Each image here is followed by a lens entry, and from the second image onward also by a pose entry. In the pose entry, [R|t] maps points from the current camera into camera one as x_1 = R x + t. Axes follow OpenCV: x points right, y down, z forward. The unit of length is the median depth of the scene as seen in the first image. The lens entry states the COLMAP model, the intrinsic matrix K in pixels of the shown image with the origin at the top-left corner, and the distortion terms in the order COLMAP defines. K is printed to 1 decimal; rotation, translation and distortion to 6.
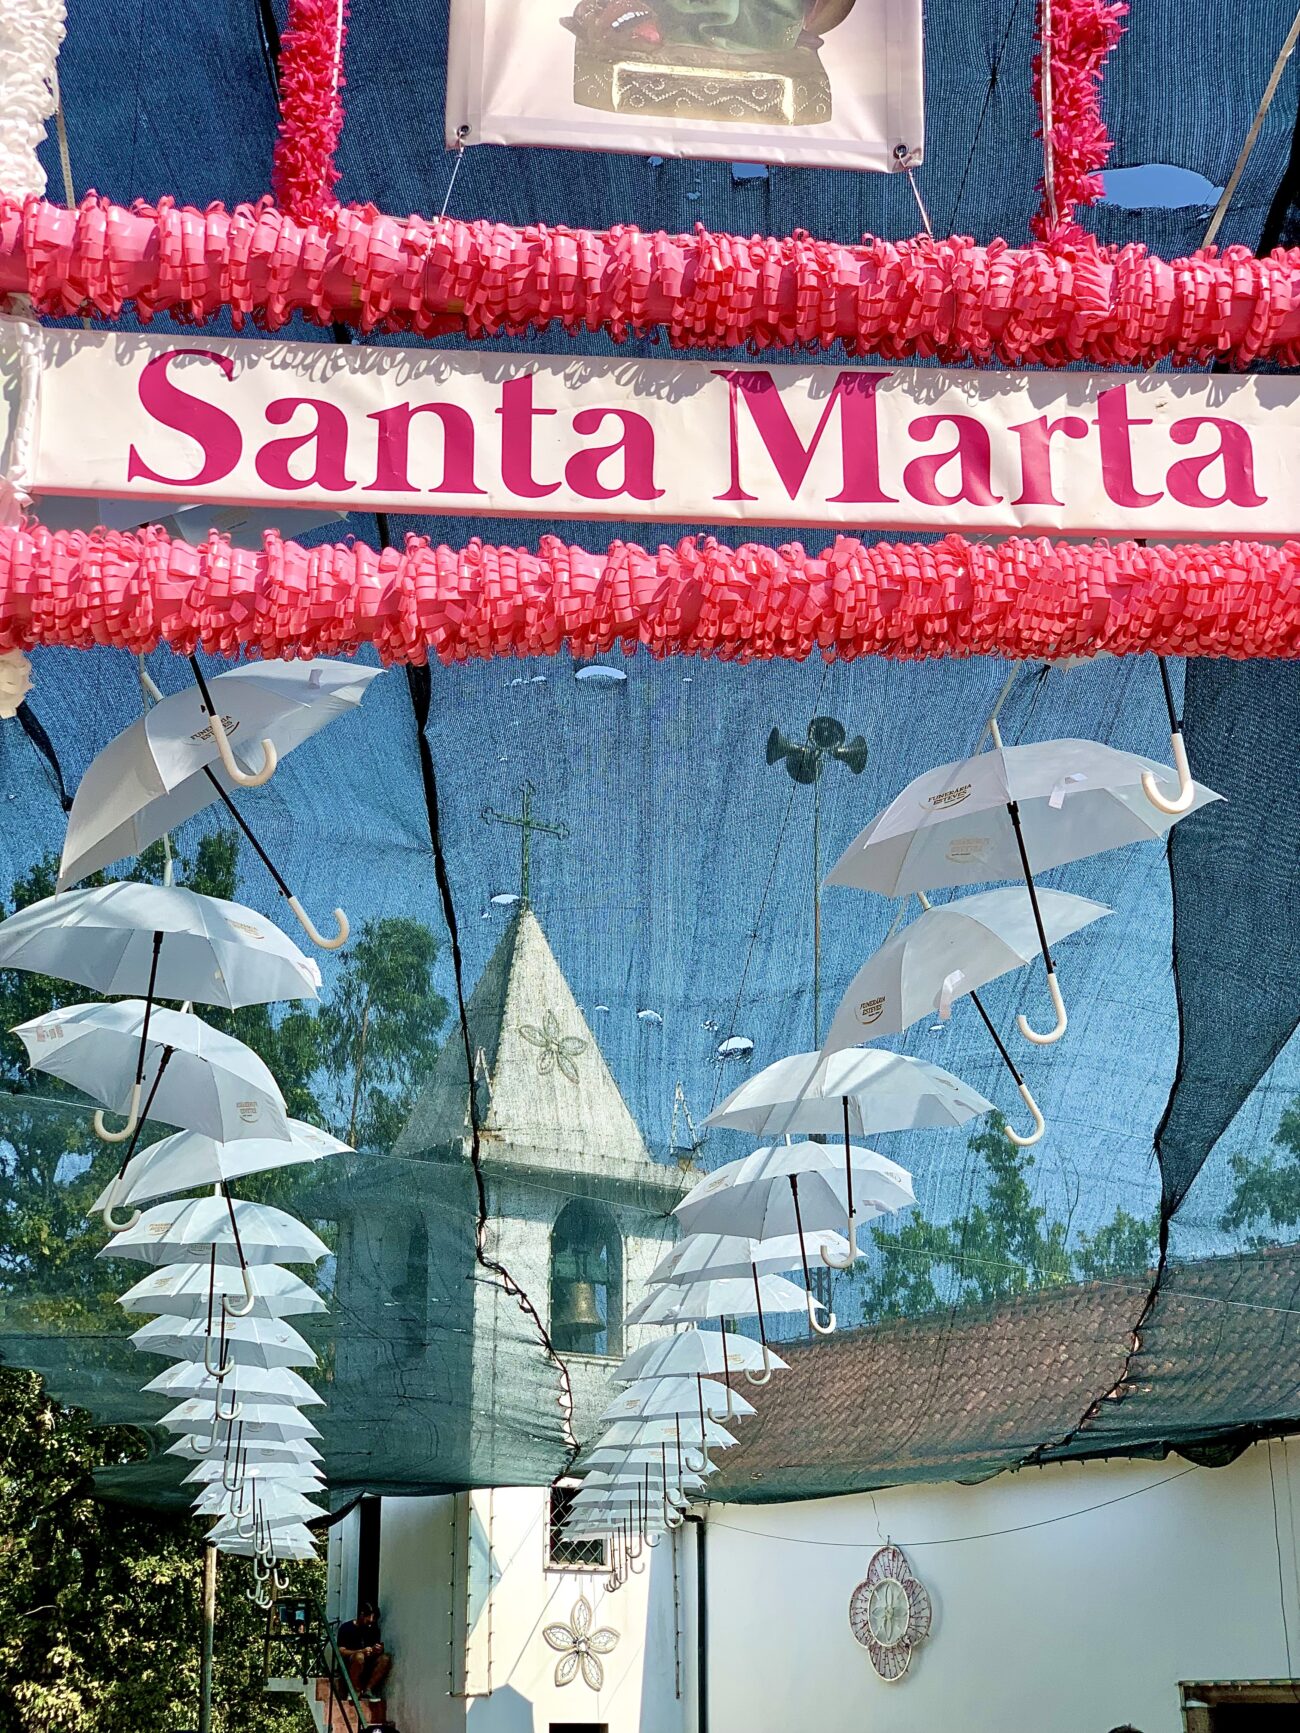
lens RADIAL K [[2614.7, 0, 650.0], [0, 2614.7, 866.5], [0, 0, 1]] dist [0.009720, 0.021018]
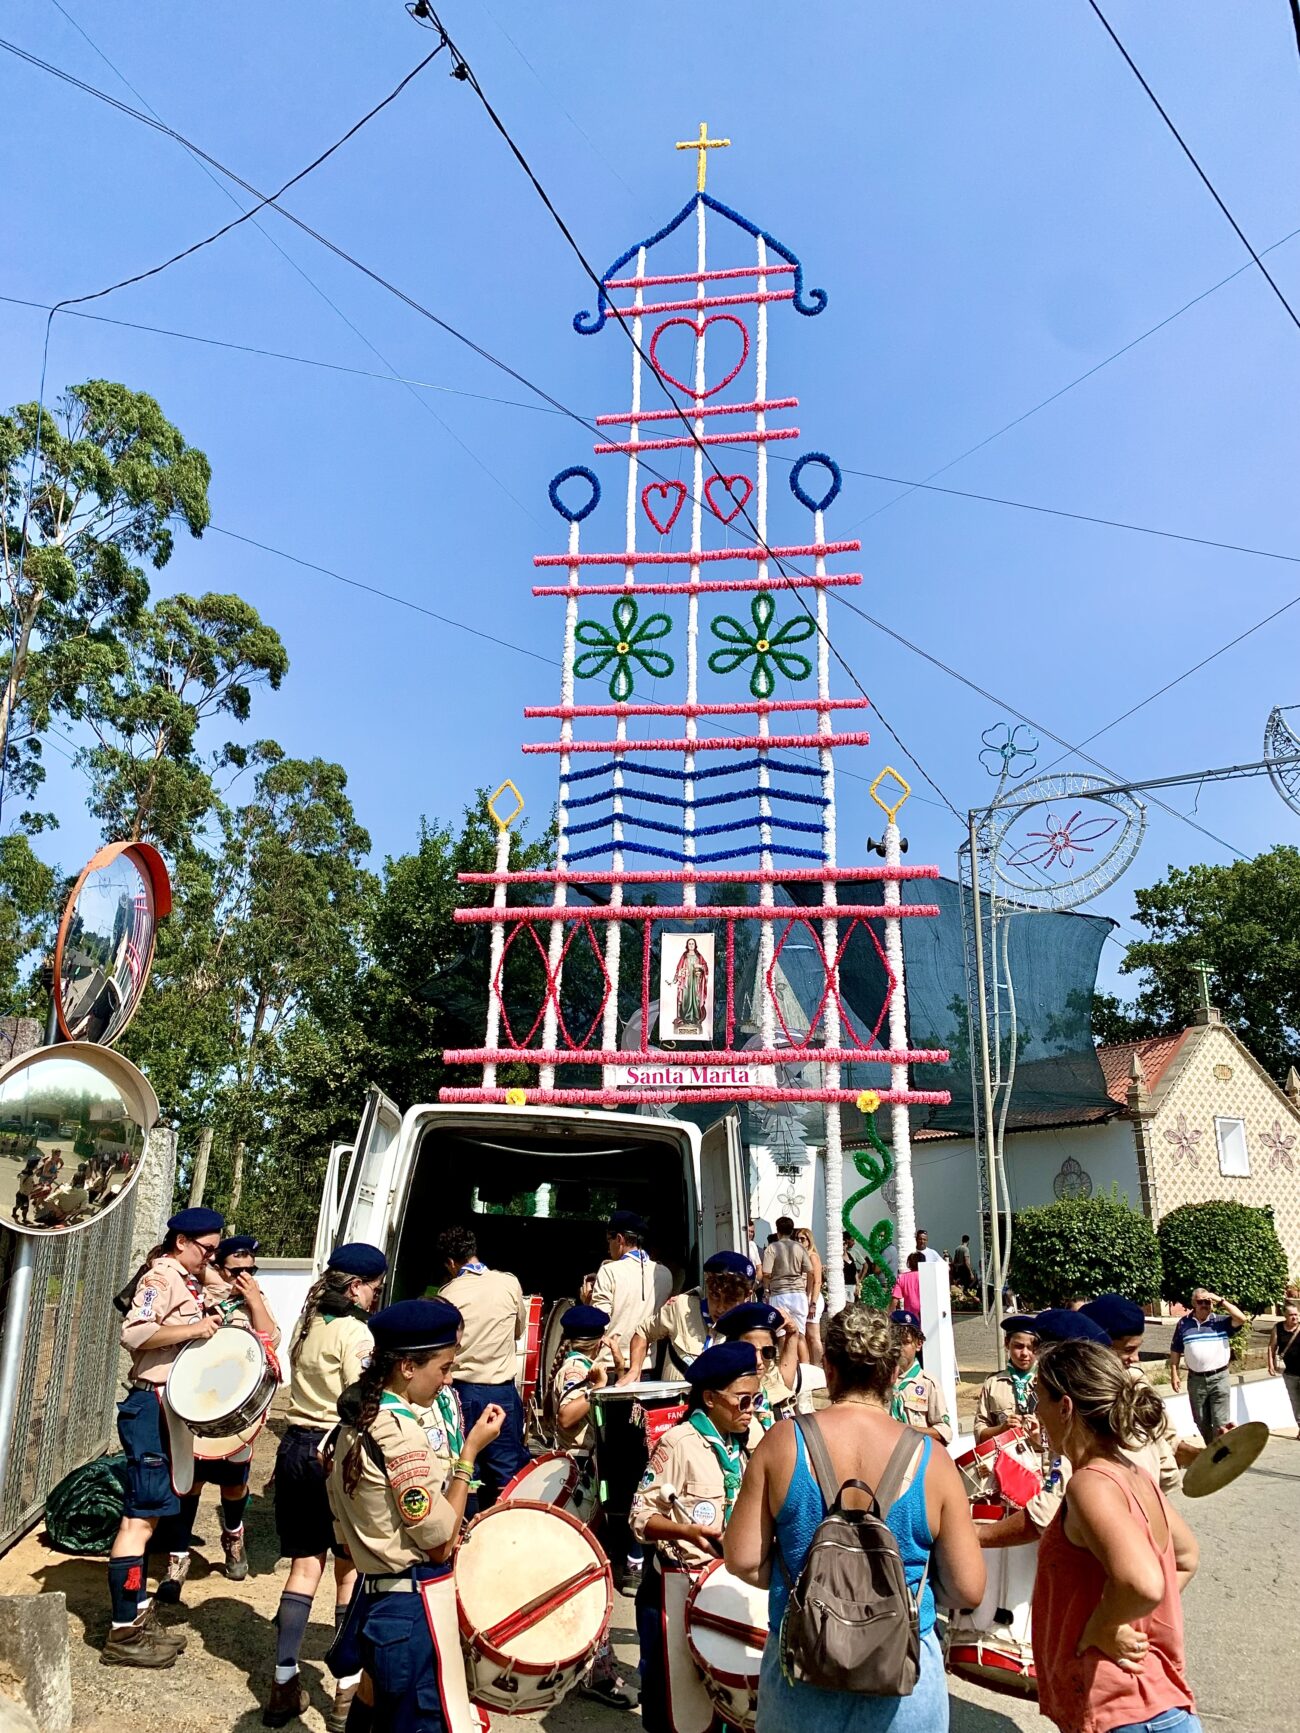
lens RADIAL K [[1327.6, 0, 644.1], [0, 1327.6, 857.4], [0, 0, 1]] dist [0.043922, -0.030944]
pose [[0.983125, -0.047060, -0.176780, 0.716785], [0.053822, 0.997983, 0.033654, -1.073196], [0.174840, -0.042600, 0.983675, -3.520578]]
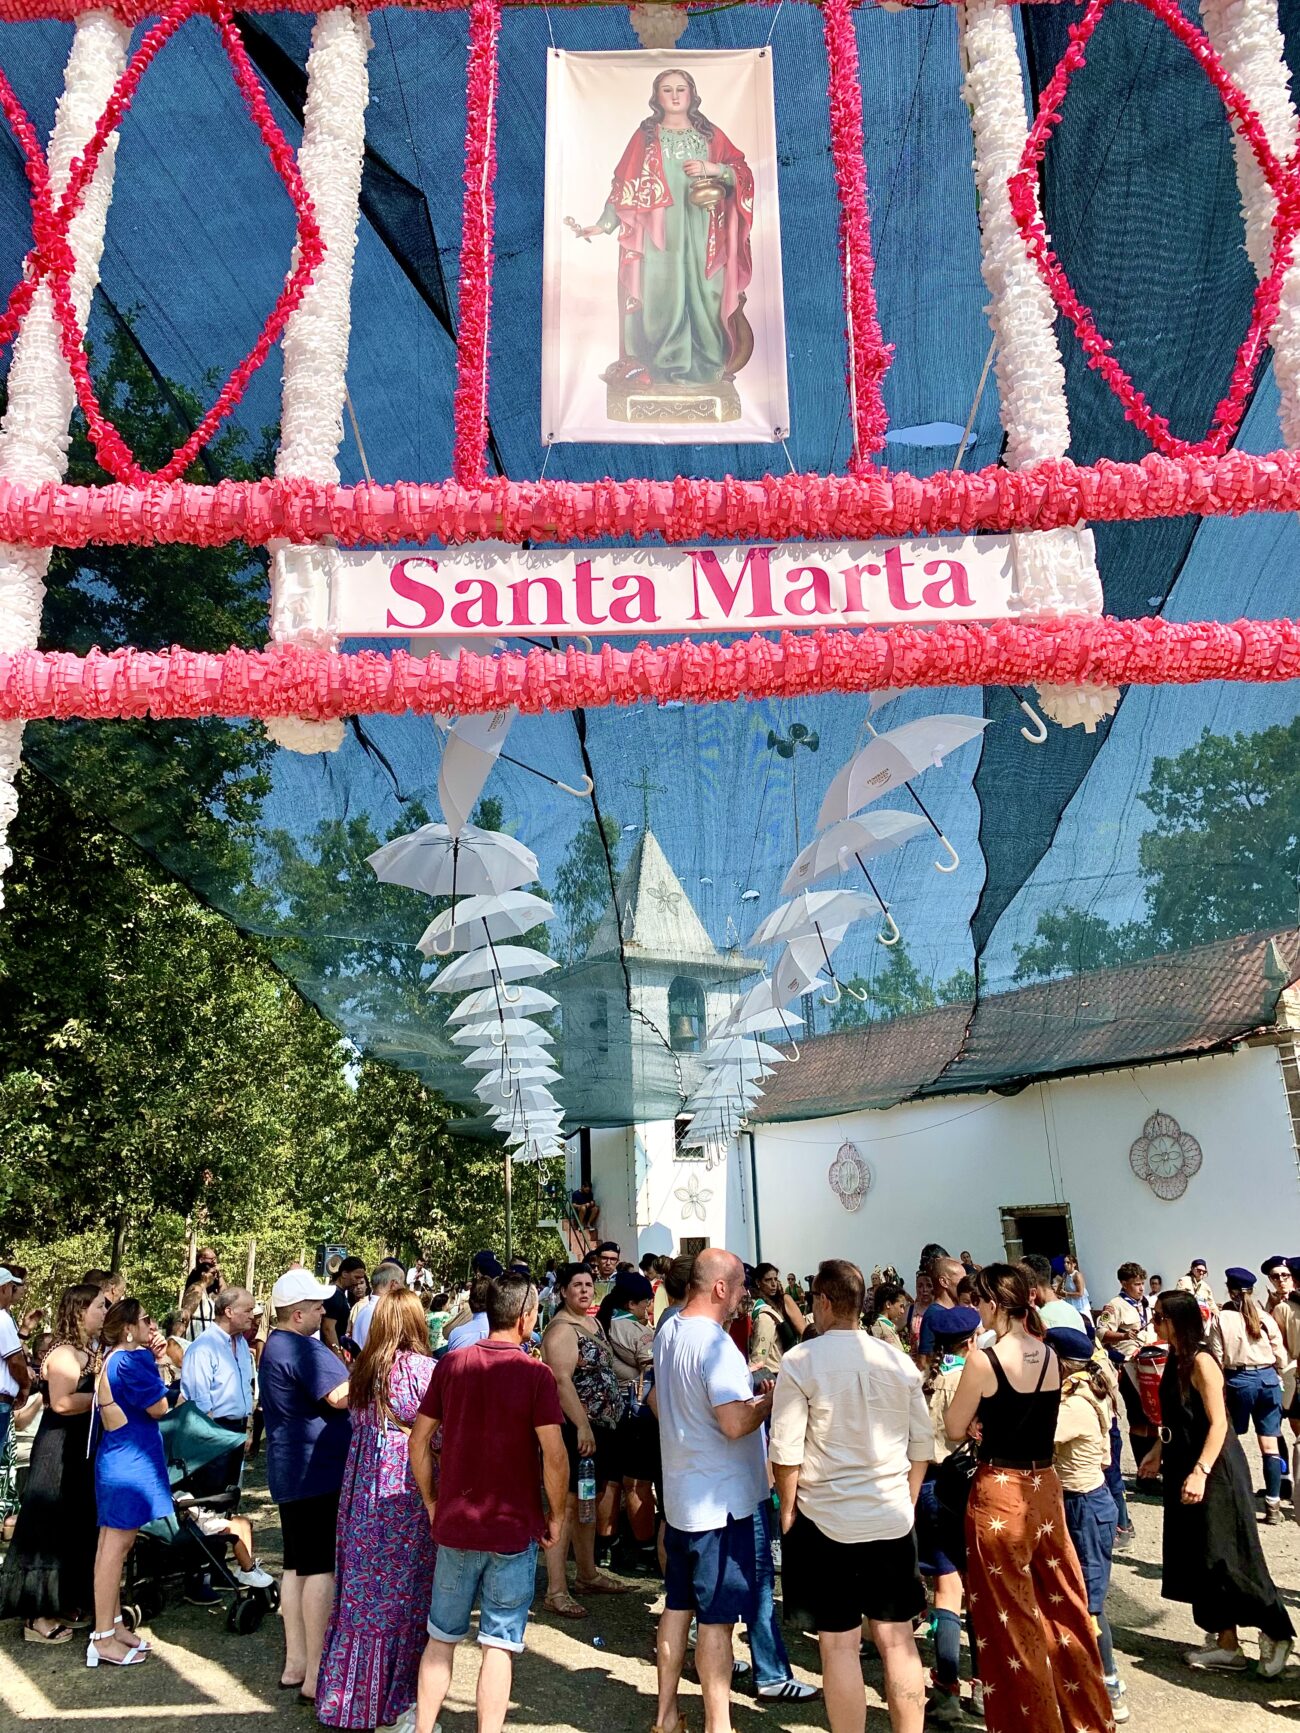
lens RADIAL K [[1327.6, 0, 644.1], [0, 1327.6, 857.4], [0, 0, 1]] dist [0.043922, -0.030944]
pose [[0.997208, -0.050109, -0.055364, 0.037609], [0.052221, 0.997935, 0.037388, -0.002761], [0.053376, -0.040175, 0.997766, 0.007619]]
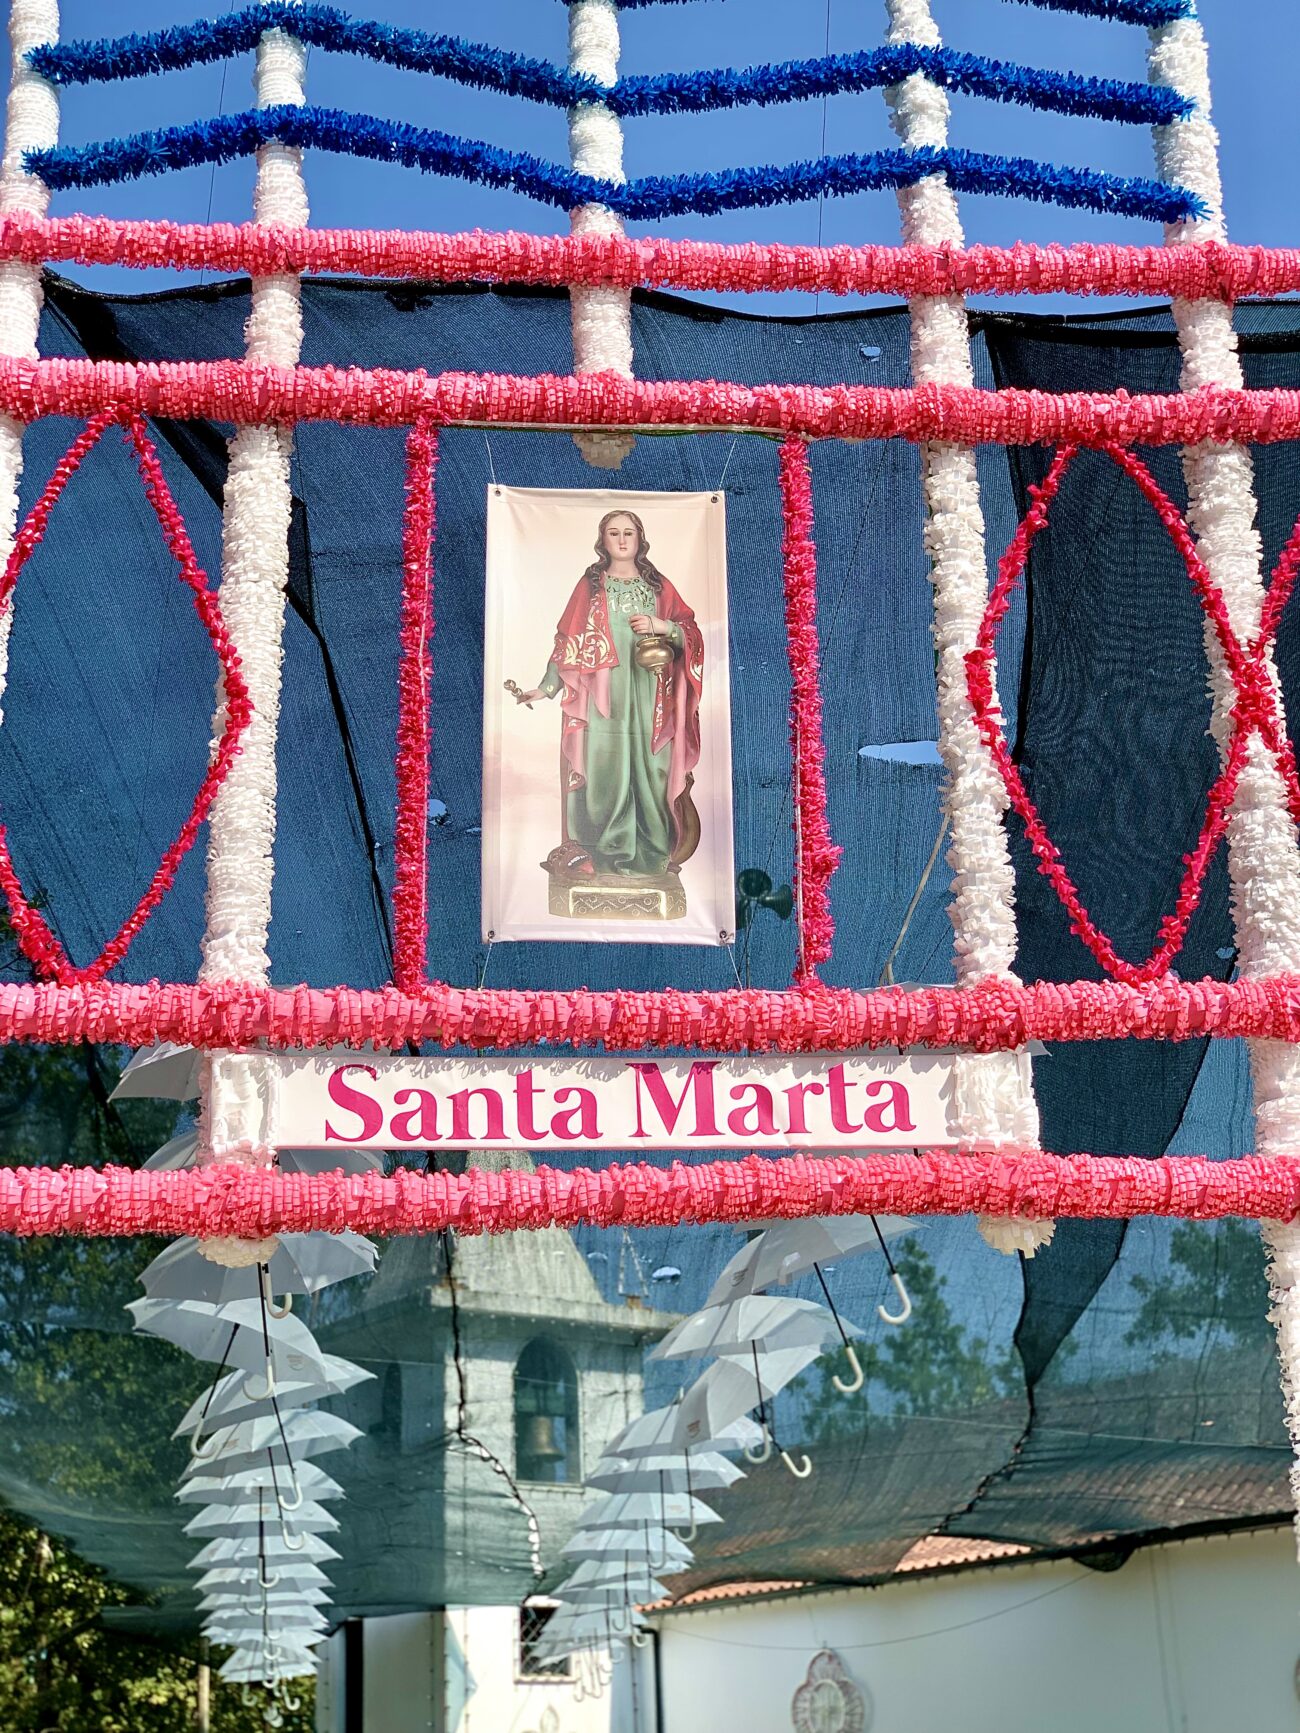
lens RADIAL K [[2621.9, 0, 650.0], [0, 2621.9, 866.5], [0, 0, 1]] dist [0.102412, -0.633677]
pose [[0.999393, -0.026374, 0.022743, 0.001376], [0.027137, 0.999057, -0.033896, -0.265387], [-0.021828, 0.034493, 0.999167, -0.908590]]
